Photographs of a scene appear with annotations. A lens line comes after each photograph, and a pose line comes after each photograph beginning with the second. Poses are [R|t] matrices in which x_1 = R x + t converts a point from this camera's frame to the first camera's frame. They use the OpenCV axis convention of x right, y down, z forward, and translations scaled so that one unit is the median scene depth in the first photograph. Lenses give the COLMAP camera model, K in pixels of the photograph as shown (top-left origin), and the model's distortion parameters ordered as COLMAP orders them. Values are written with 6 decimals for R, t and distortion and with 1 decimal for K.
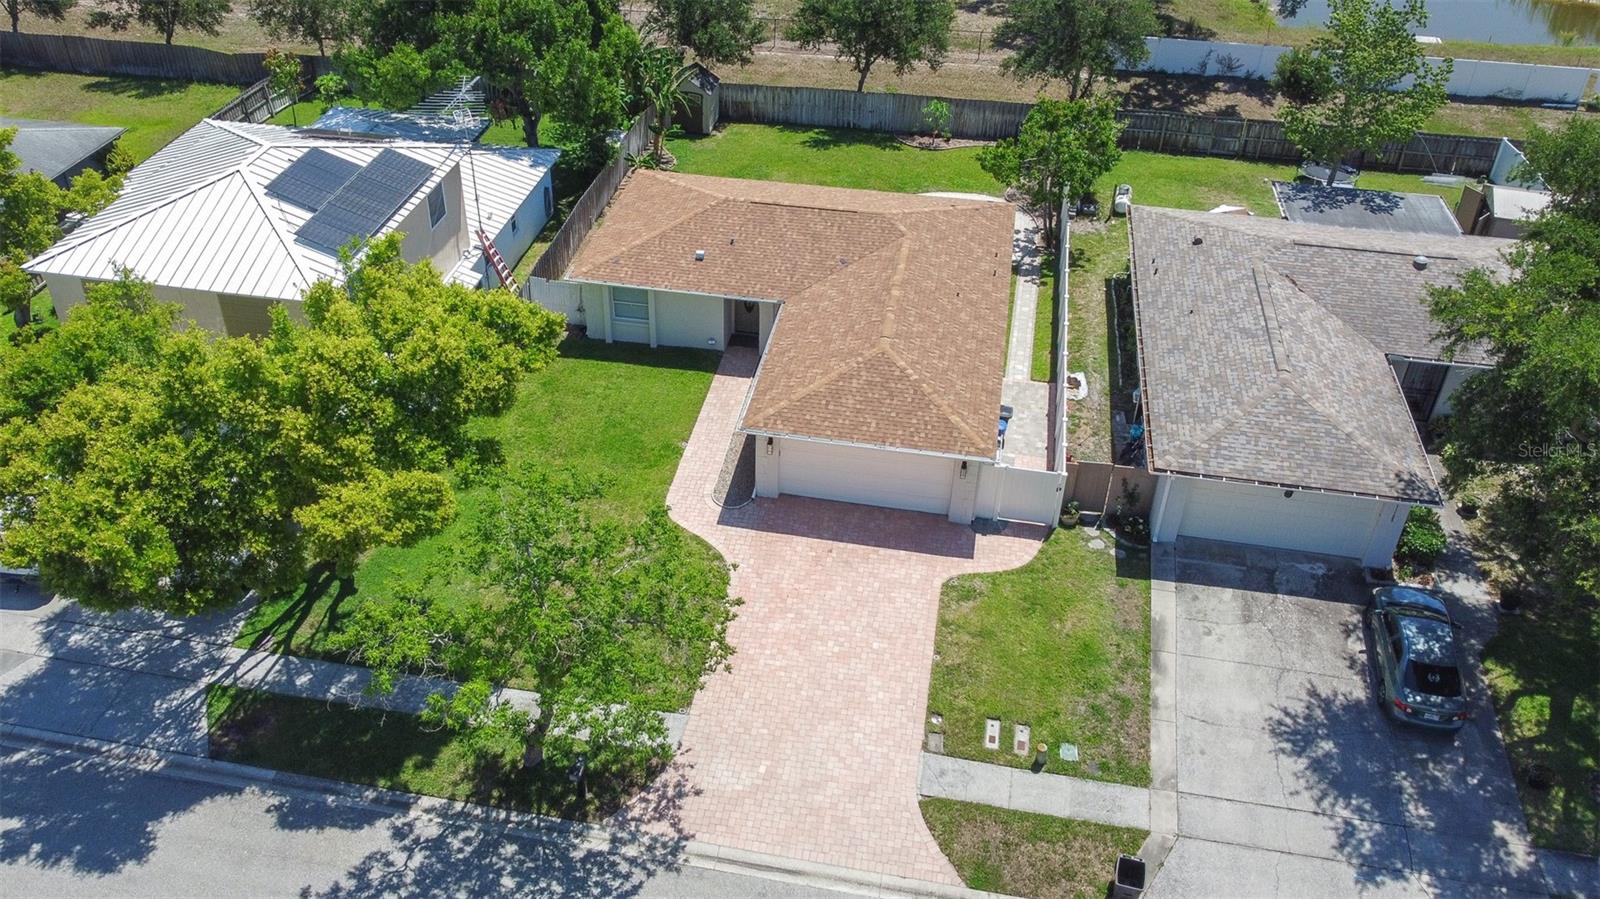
lens RADIAL K [[1303.4, 0, 737.1], [0, 1303.4, 444.1], [0, 0, 1]] dist [-0.005280, 0.001291]
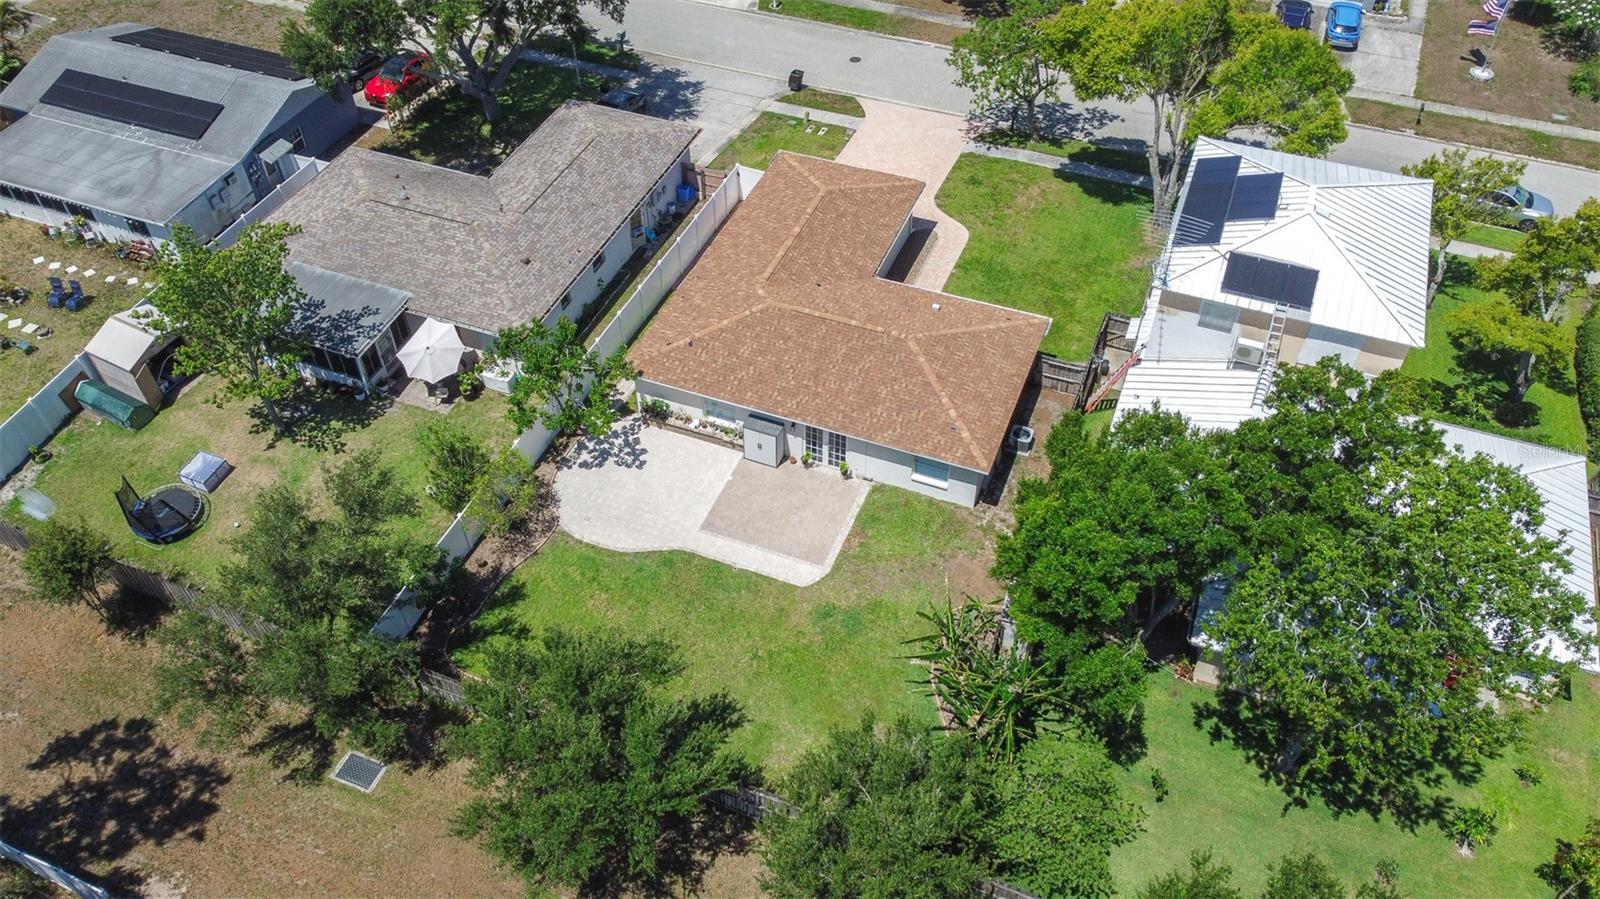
lens RADIAL K [[1217.2, 0, 792.8], [0, 1217.2, 443.1], [0, 0, 1]] dist [-0.004101, 0.001828]
pose [[-0.984261, -0.122208, 0.127653, -0.069196], [0.107867, 0.156715, 0.981736, -1.513661], [-0.139981, 0.980054, -0.141066, 1.614036]]
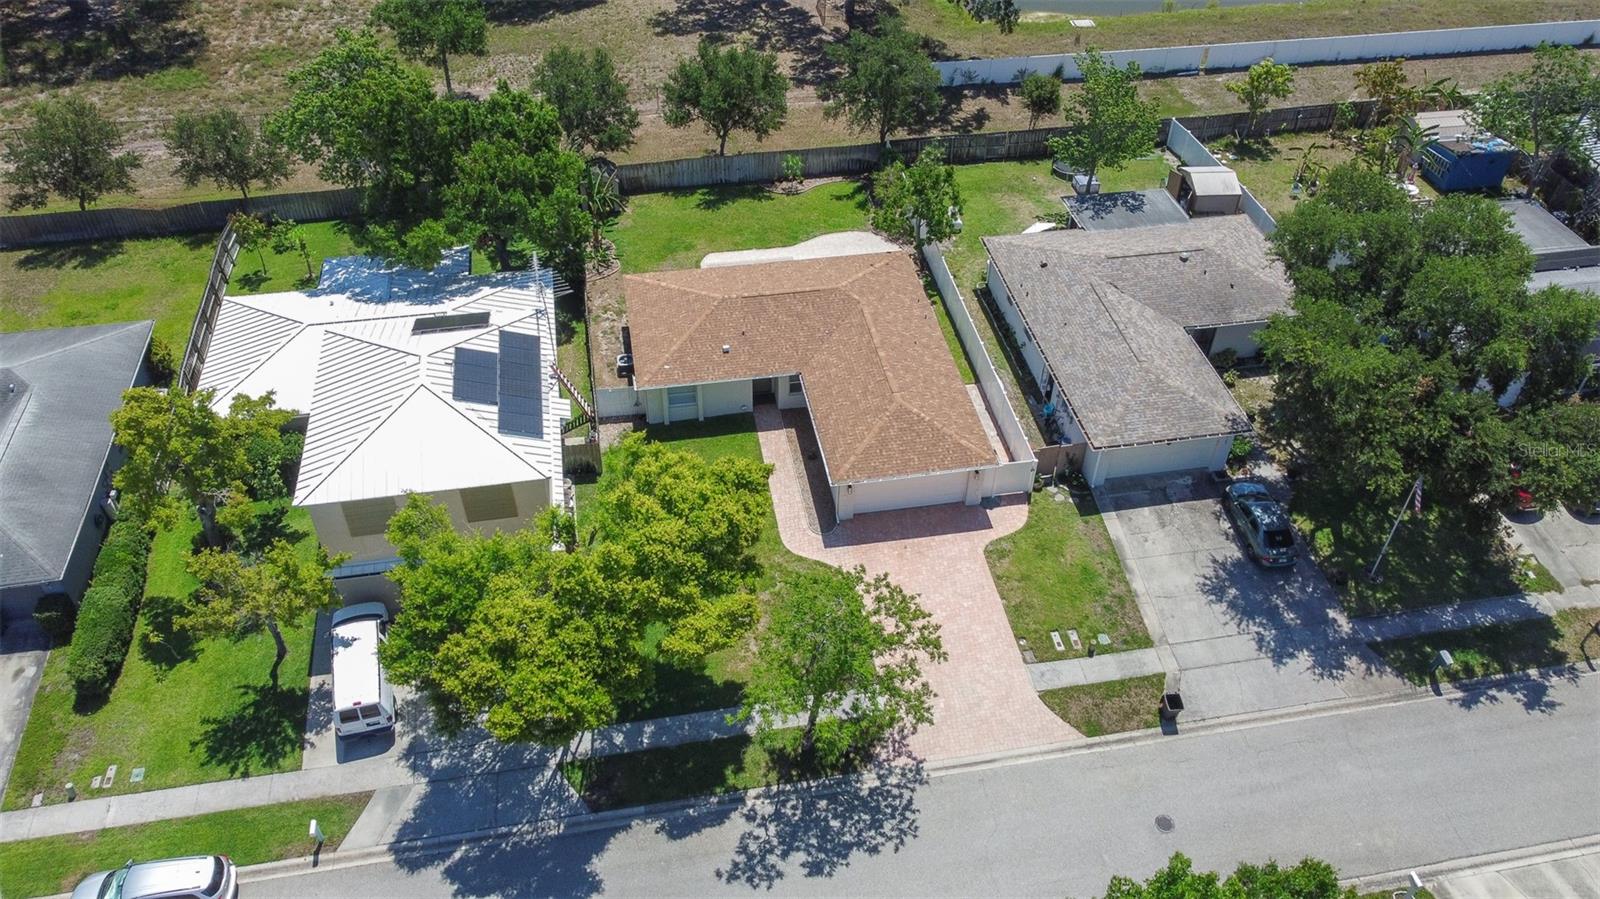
lens RADIAL K [[1217.2, 0, 792.8], [0, 1217.2, 443.1], [0, 0, 1]] dist [-0.004101, 0.001828]
pose [[0.929737, -0.242784, 0.276849, -0.422456], [0.209998, 0.967195, 0.142954, -0.270918], [-0.302474, -0.074772, 0.950220, -0.289737]]
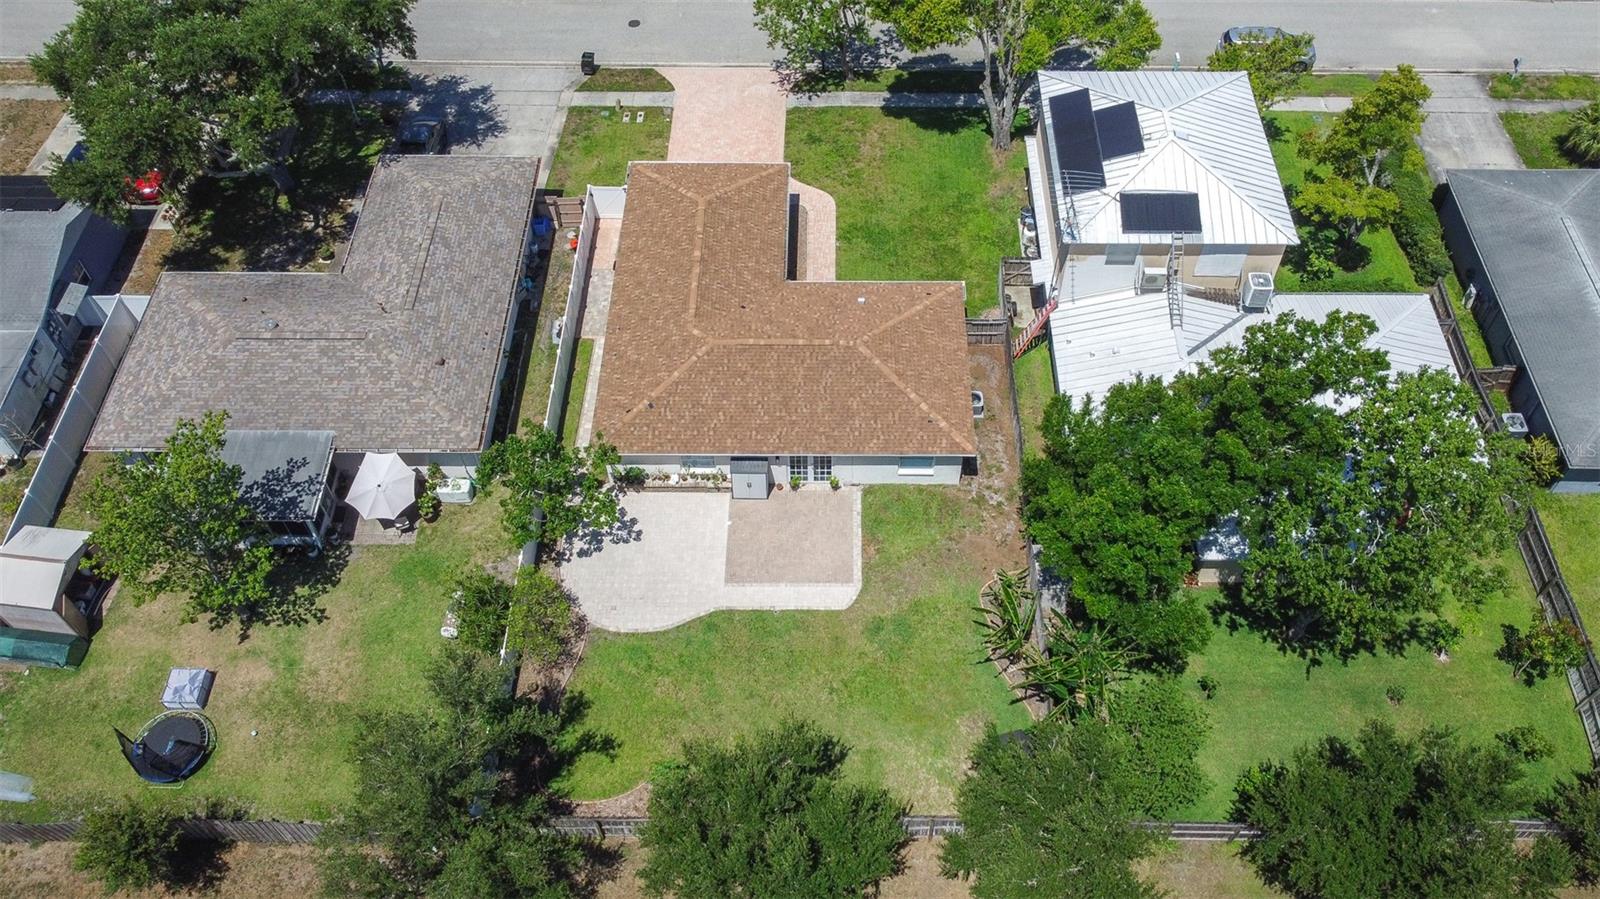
lens RADIAL K [[1310.3, 0, 832.9], [0, 1310.3, 423.3], [0, 0, 1]] dist [0.003618, -0.007943]
pose [[-0.979639, 0.154551, -0.128144, 0.213701], [-0.121630, 0.050929, 0.991268, -1.673052], [0.159728, 0.986671, -0.031094, 1.431887]]
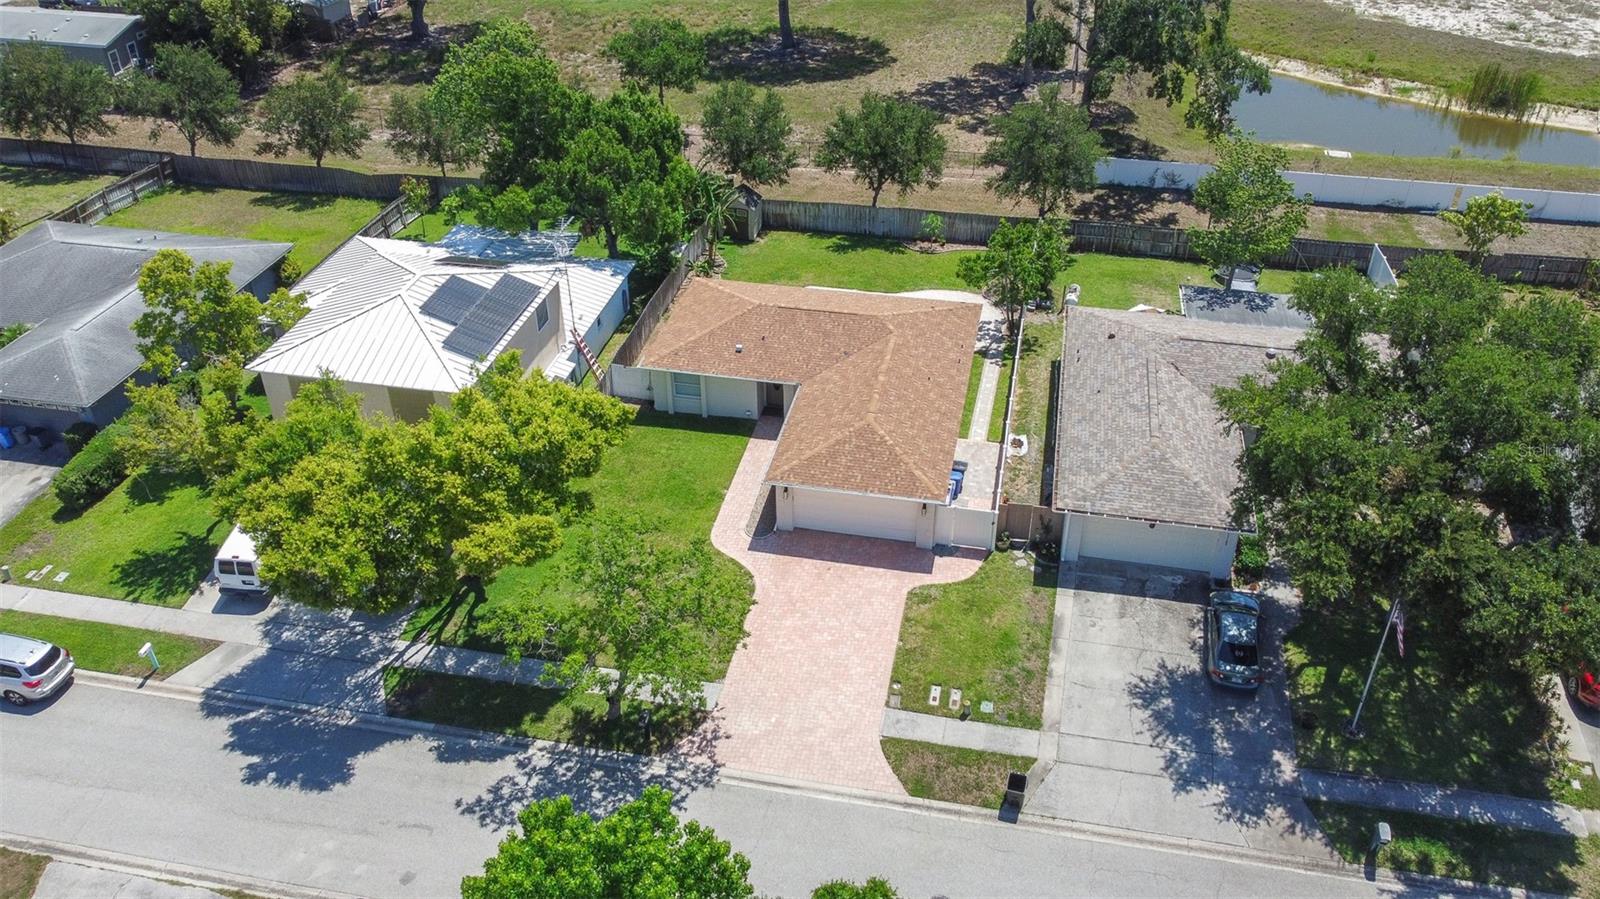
lens RADIAL K [[1241.9, 0, 811.9], [0, 1241.9, 434.5], [0, 0, 1]] dist [0.000896, -0.007038]
pose [[0.999978, -0.005964, 0.002858, 0.052458], [0.006060, 0.999376, -0.034792, -0.015488], [-0.002648, 0.034808, 0.999391, -0.334511]]
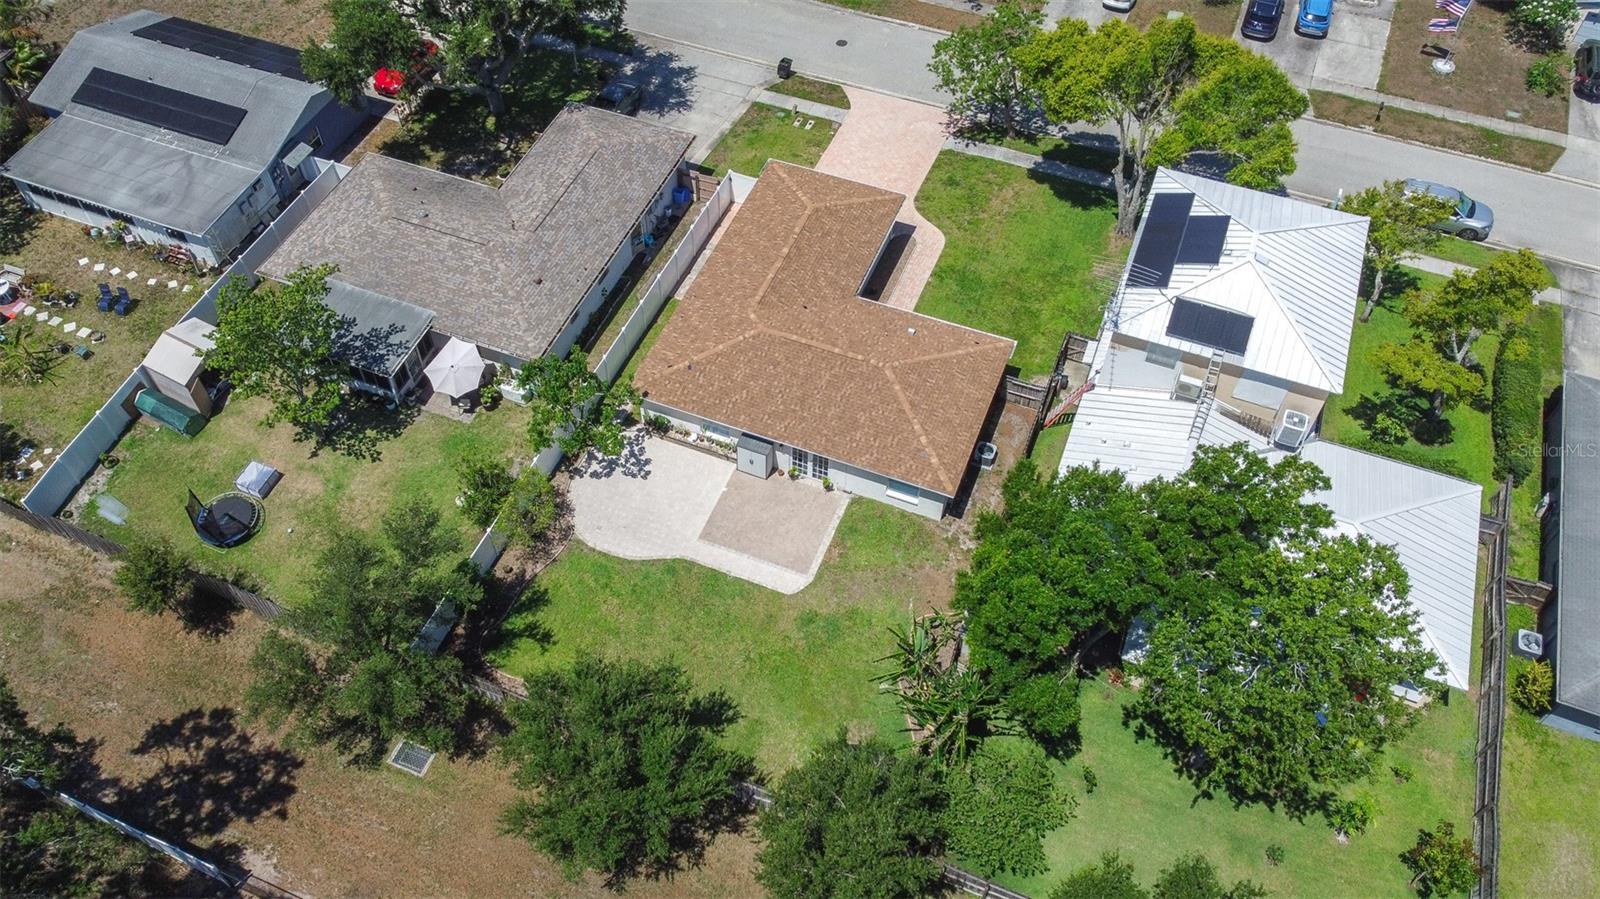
lens RADIAL K [[1250.2, 0, 767.2], [0, 1250.2, 432.2], [0, 0, 1]] dist [-0.001535, -0.004050]
pose [[-0.982729, -0.142604, 0.117933, -0.059224], [0.110817, 0.056876, 0.992212, -1.726497], [-0.148201, 0.988144, -0.040090, 1.461524]]
